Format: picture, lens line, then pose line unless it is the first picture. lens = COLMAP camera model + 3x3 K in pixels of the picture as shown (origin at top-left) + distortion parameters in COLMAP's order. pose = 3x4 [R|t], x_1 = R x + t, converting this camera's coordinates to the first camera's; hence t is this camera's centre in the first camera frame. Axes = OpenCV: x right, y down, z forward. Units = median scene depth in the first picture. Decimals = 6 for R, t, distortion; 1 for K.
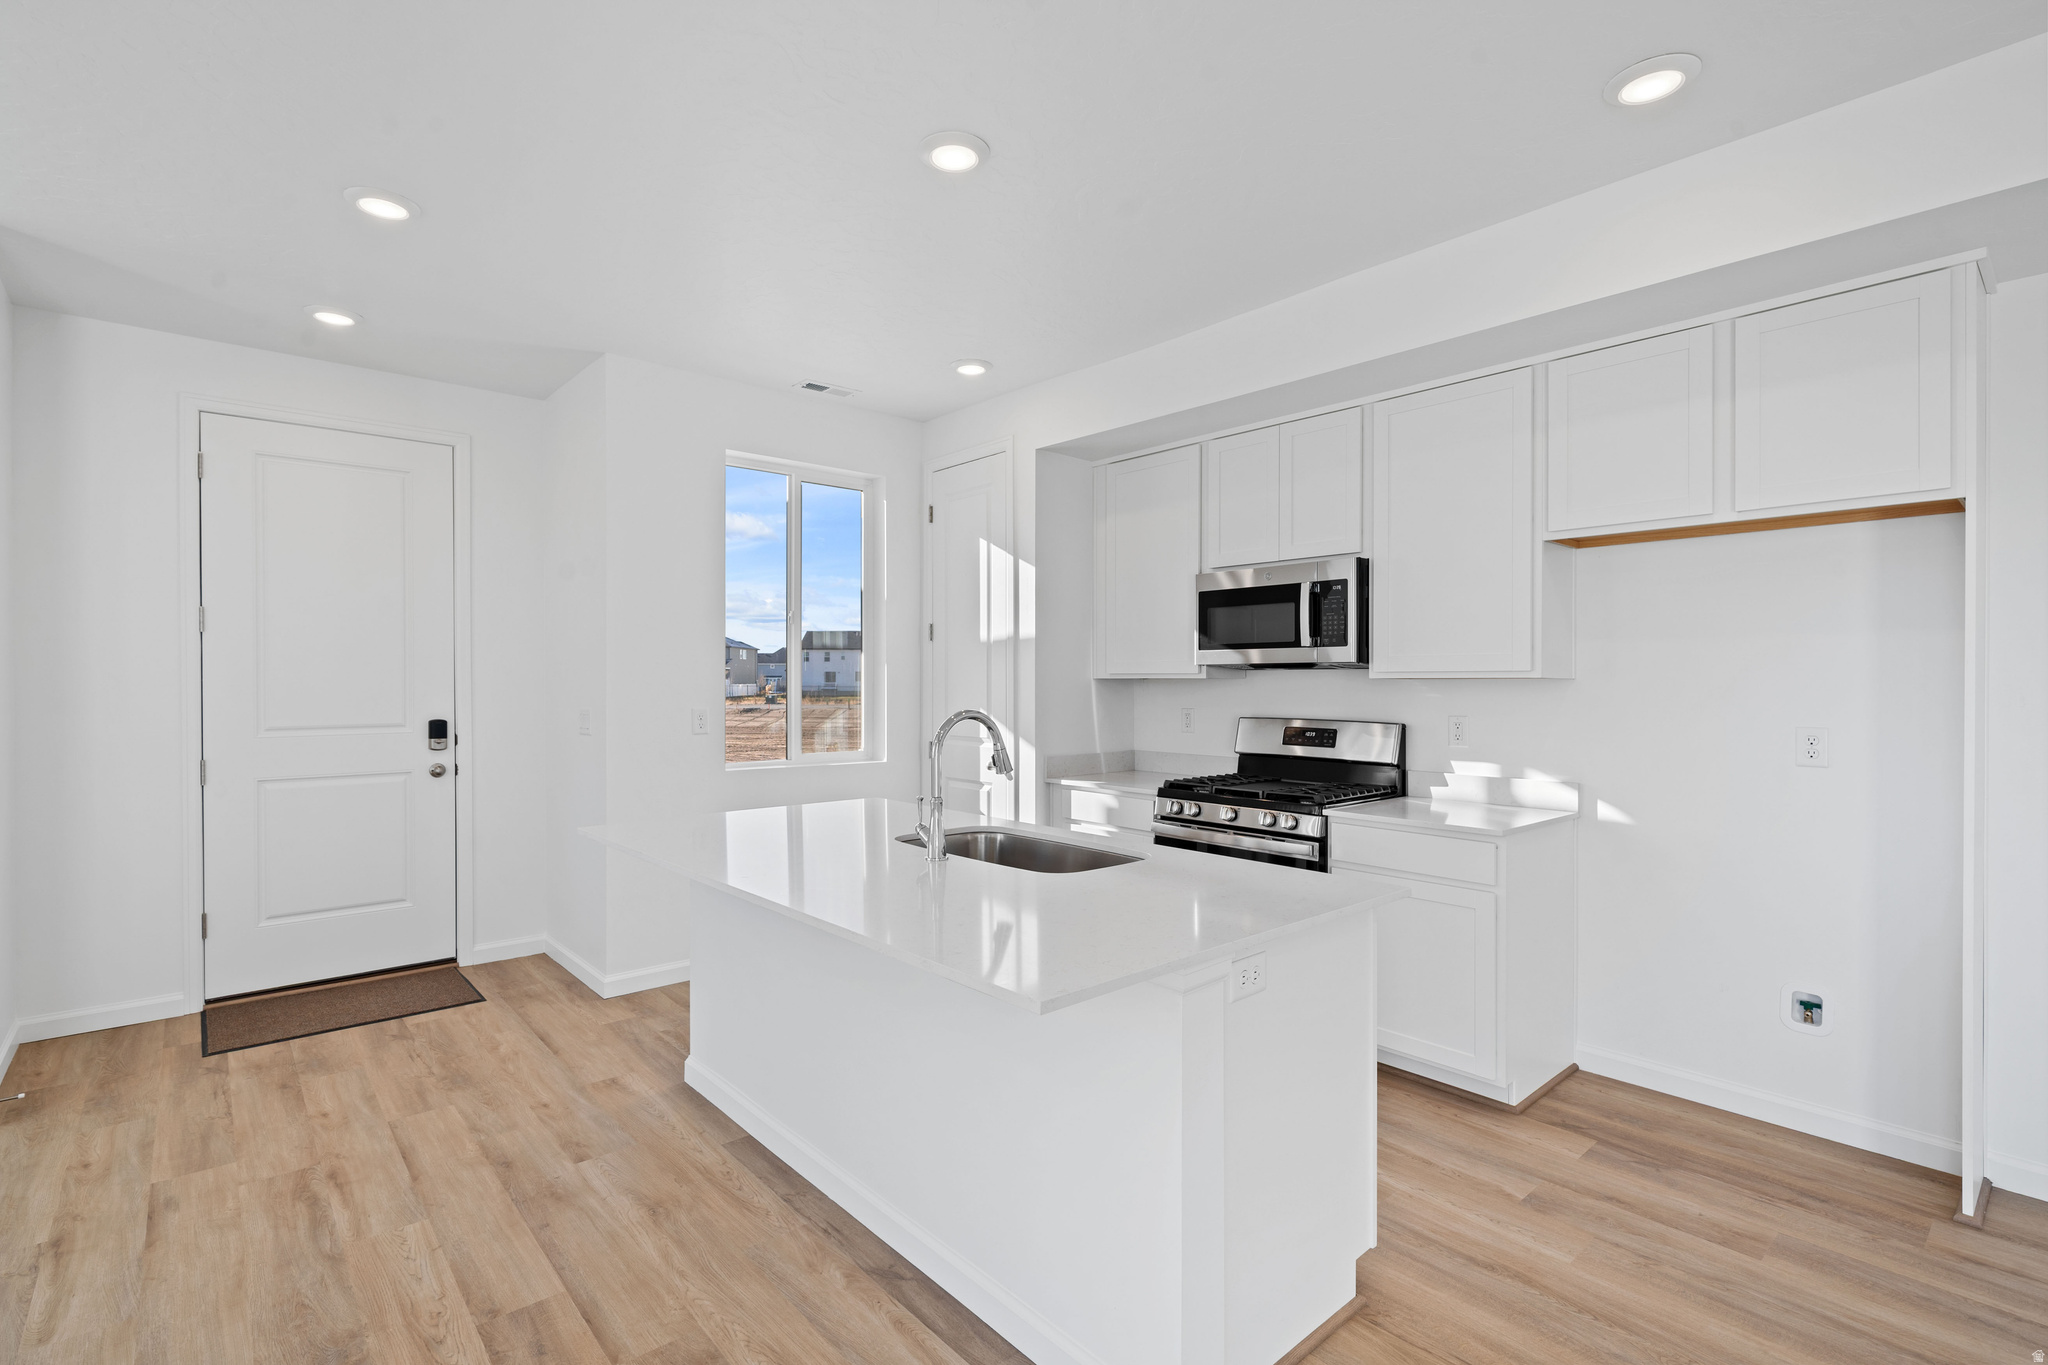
lens RADIAL K [[937.5, 0, 1024.0], [0, 937.5, 682.5], [0, 0, 1]] dist [0.000481, 0.000014]
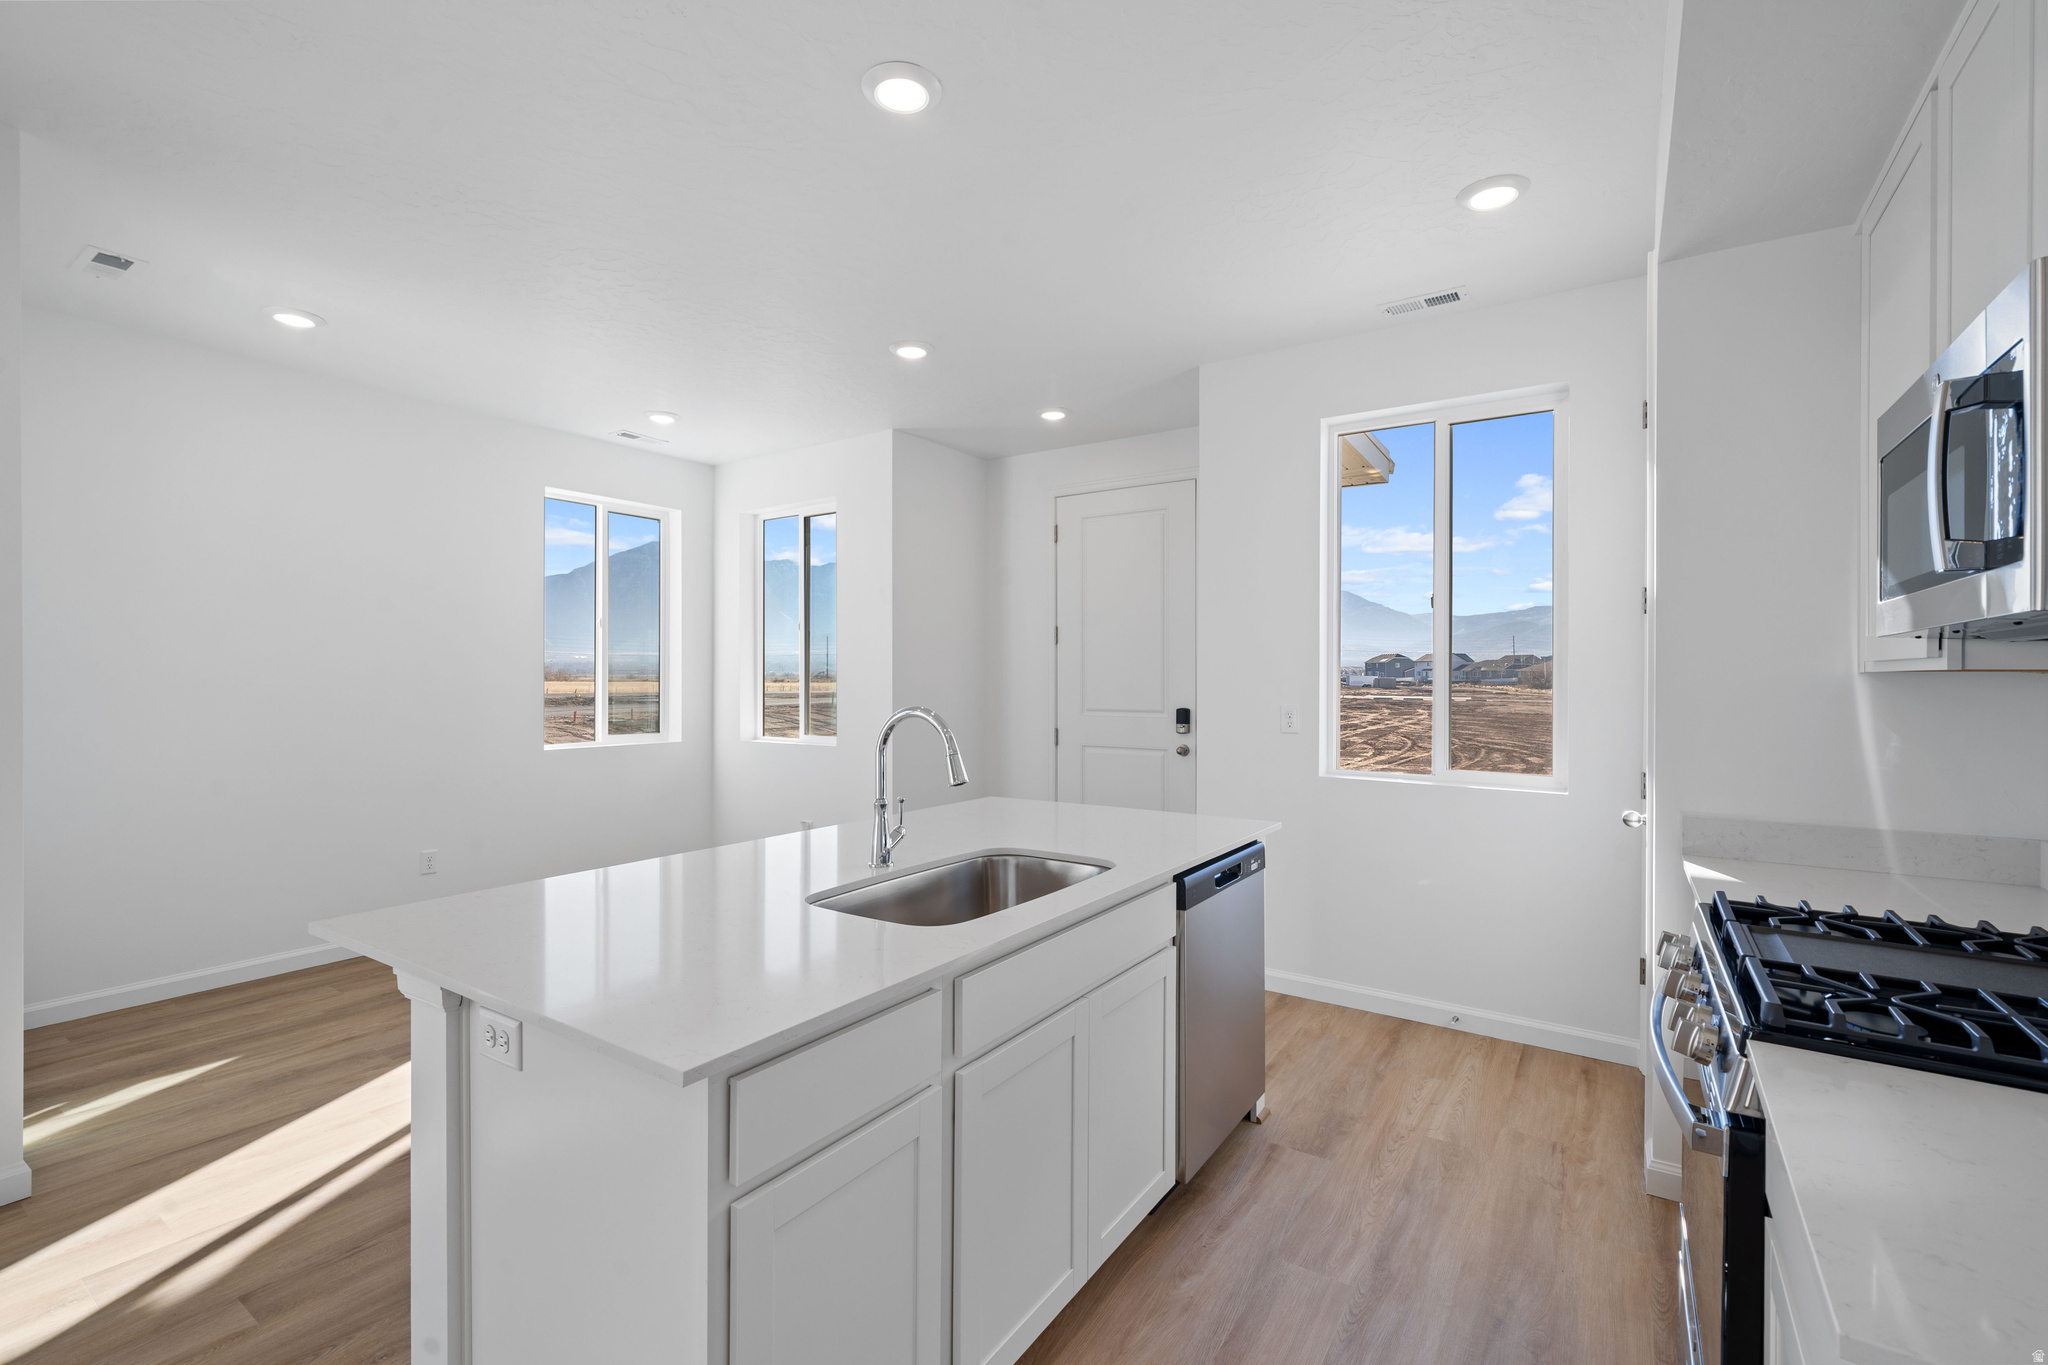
lens RADIAL K [[896.7, 0, 1024.0], [0, 896.7, 682.5], [0, 0, 1]] dist [0.000546, 0.000038]
pose [[0.254020, 0.007982, -0.967166, 0.444584], [-0.000386, 0.999967, 0.008152, -0.003050], [0.967199, -0.001697, 0.254014, 0.510487]]
